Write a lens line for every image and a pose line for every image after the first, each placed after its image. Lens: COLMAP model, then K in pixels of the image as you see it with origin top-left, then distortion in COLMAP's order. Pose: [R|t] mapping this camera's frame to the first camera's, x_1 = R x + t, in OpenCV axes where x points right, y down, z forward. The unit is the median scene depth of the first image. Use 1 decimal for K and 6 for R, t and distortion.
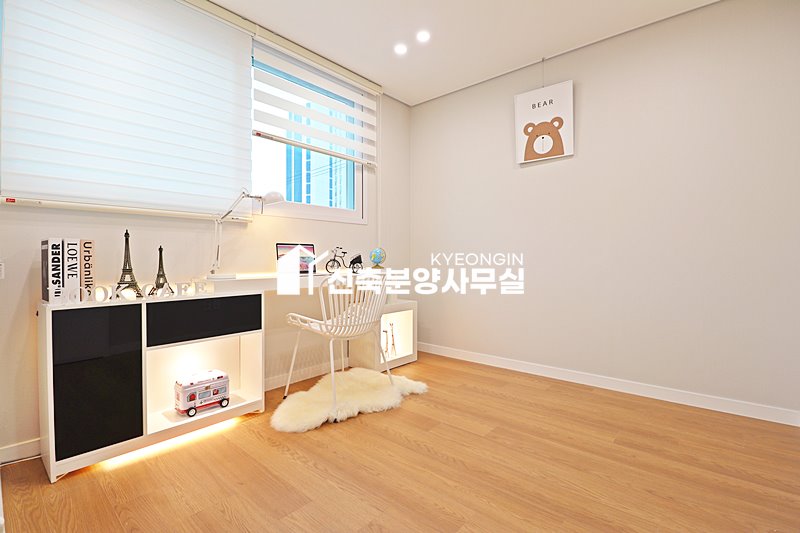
lens RADIAL K [[372.1, 0, 405.9], [0, 372.1, 262.9], [0, 0, 1]] dist [0.002434, -0.001791]
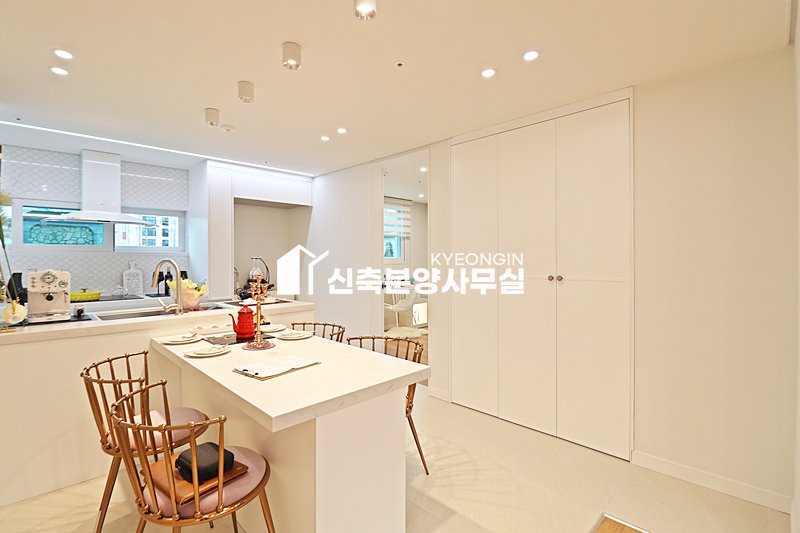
lens RADIAL K [[372.1, 0, 397.4], [0, 372.1, 263.3], [0, 0, 1]] dist [0.002434, -0.001791]
pose [[0.996625, 0.001410, -0.082077, 0.025758], [-0.000084, 0.999869, 0.016165, -0.143937], [0.082089, -0.016104, 0.996495, -1.225947]]
